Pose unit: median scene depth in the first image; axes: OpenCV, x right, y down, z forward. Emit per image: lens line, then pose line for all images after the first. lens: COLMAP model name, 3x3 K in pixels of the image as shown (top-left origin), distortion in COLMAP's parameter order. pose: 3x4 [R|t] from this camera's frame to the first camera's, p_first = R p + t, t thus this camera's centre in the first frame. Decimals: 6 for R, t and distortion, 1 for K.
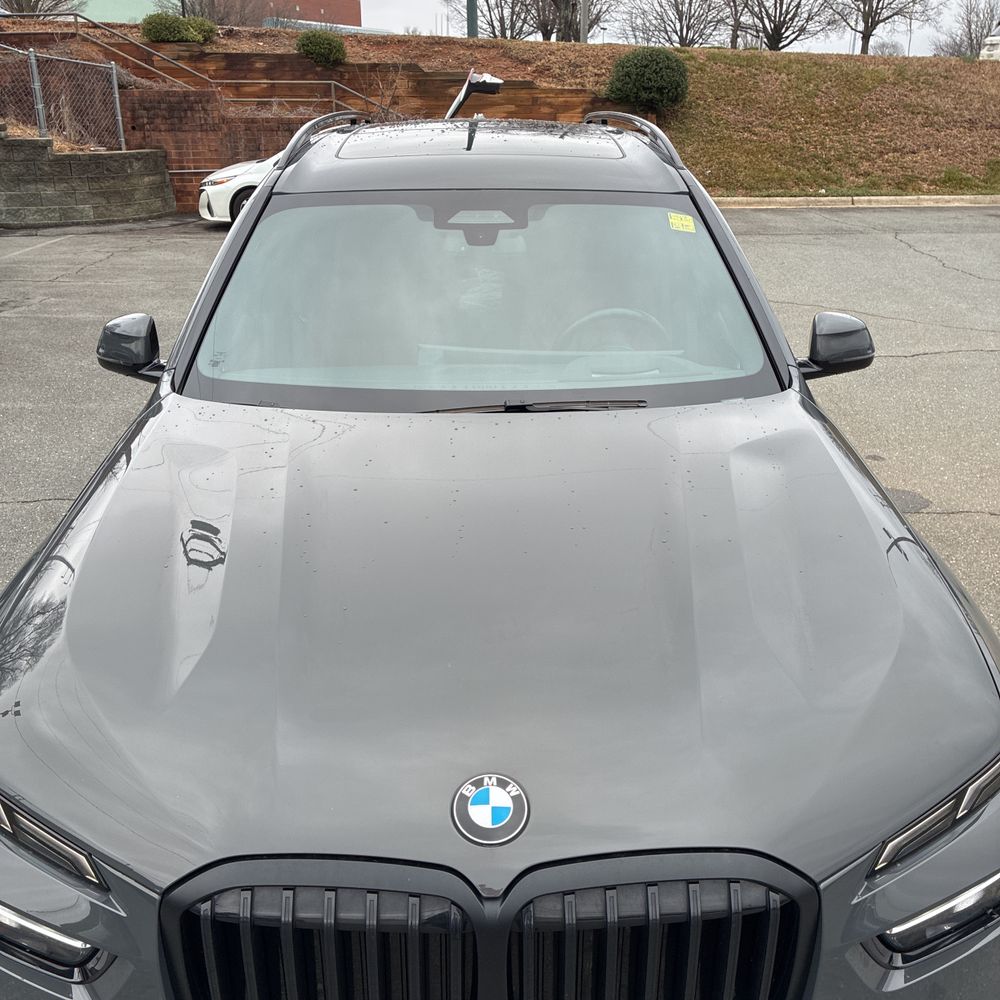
lens RADIAL K [[1015.7, 0, 495.8], [0, 1015.7, 494.7], [0, 0, 1]] dist [0.022291, 0.000000]
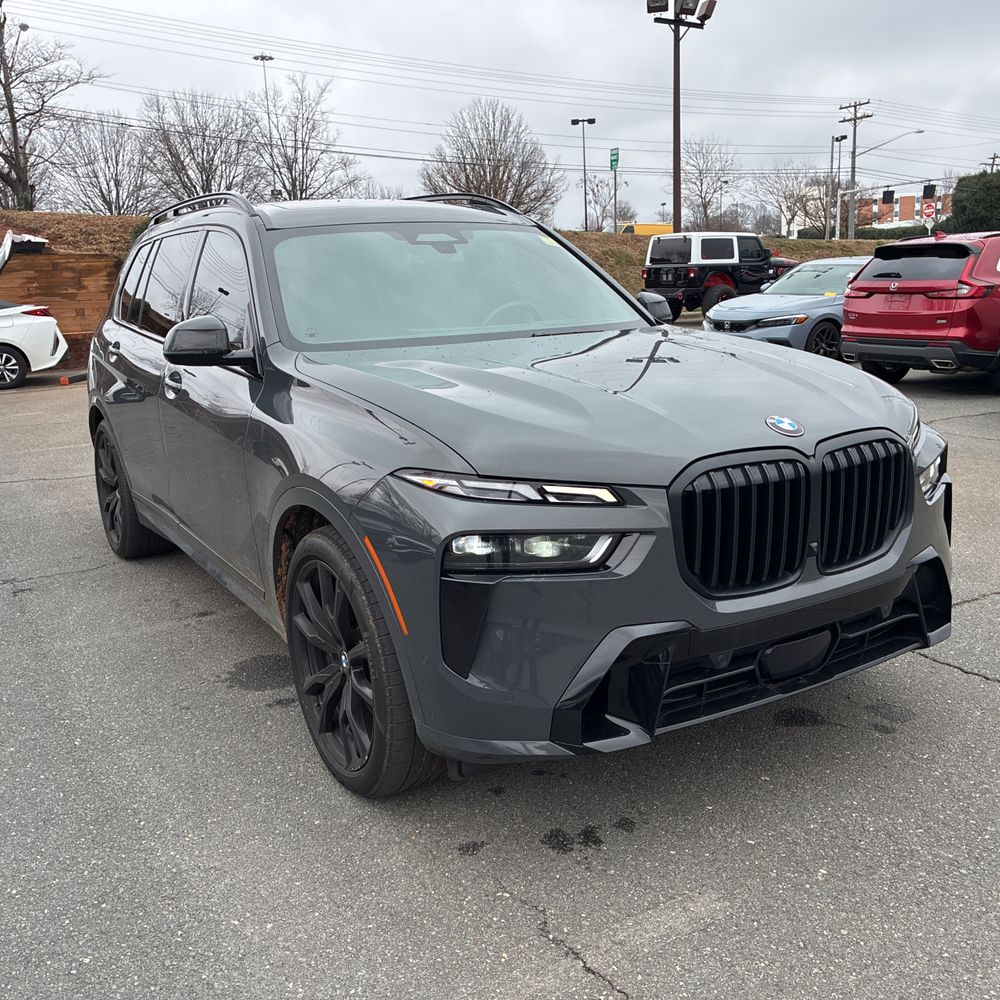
lens RADIAL K [[1015.7, 0, 502.6], [0, 1015.7, 502.3], [0, 0, 1]] dist [0.022291, 0.000000]
pose [[0.861589, -0.144904, 0.486485, -0.115034], [0.220252, 0.970190, -0.101099, 0.042272], [-0.457333, 0.194255, 0.867820, -0.033612]]
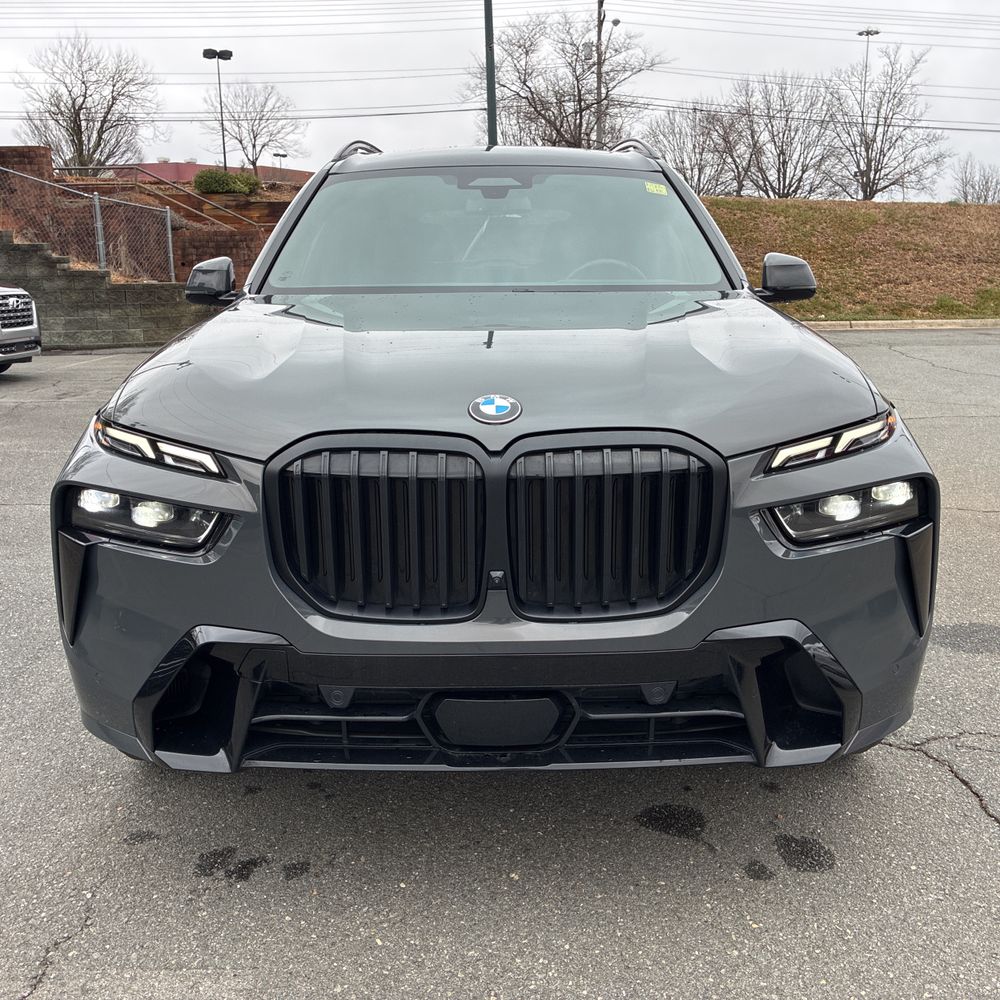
lens RADIAL K [[1015.7, 0, 498.7], [0, 1015.7, 502.3], [0, 0, 1]] dist [0.022291, 0.000000]
pose [[0.999807, -0.004288, -0.019173, 0.002157], [0.001409, 0.989026, -0.147732, 0.051912], [0.019596, 0.147676, 0.988842, -0.031501]]
